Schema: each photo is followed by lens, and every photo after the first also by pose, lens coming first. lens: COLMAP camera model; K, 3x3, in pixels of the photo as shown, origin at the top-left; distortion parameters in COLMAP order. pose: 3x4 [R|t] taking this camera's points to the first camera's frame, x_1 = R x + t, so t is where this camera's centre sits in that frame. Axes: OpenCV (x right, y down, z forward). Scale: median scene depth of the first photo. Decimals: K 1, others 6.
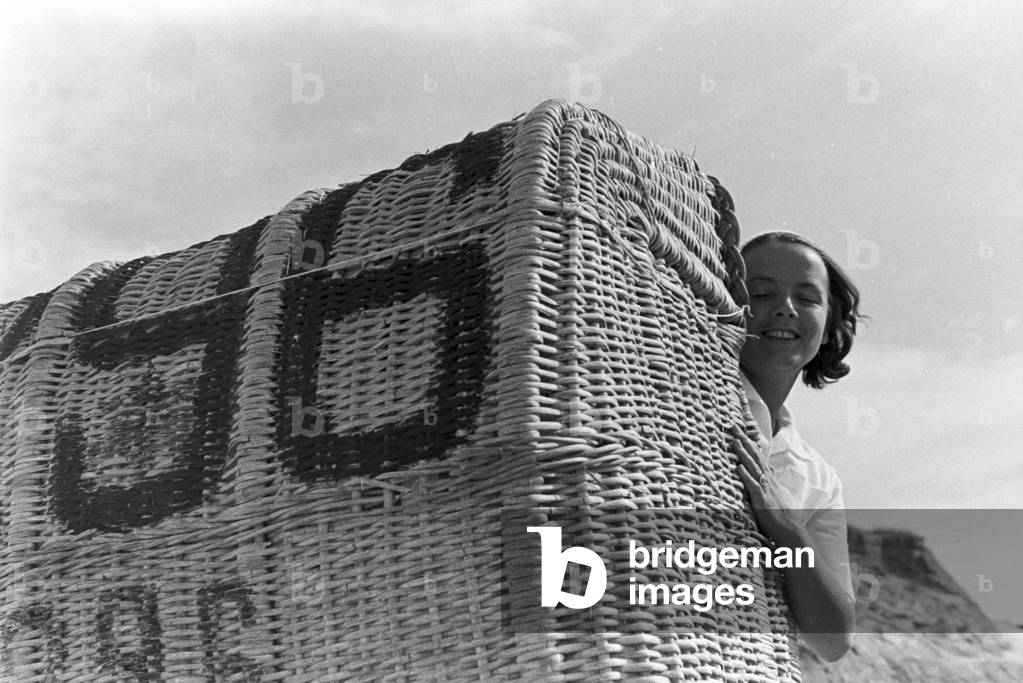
lens RADIAL K [[1651.0, 0, 511.8], [0, 1651.0, 346.4], [0, 0, 1]] dist [0.040177, 0.000000]
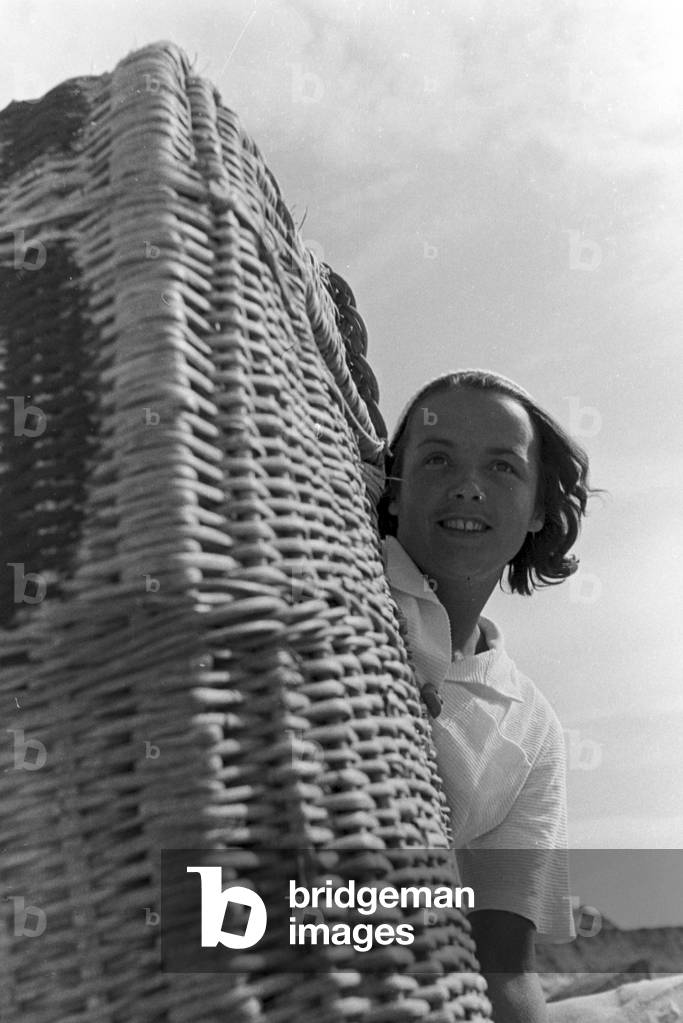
lens RADIAL K [[1651.0, 0, 338.1], [0, 1651.0, 501.7], [0, 0, 1]] dist [0.040177, 0.000000]
pose [[0.962109, 0.007773, 0.272554, -0.084055], [0.011413, 0.997570, -0.068737, 0.064718], [-0.272426, 0.069243, 0.959682, 0.467164]]
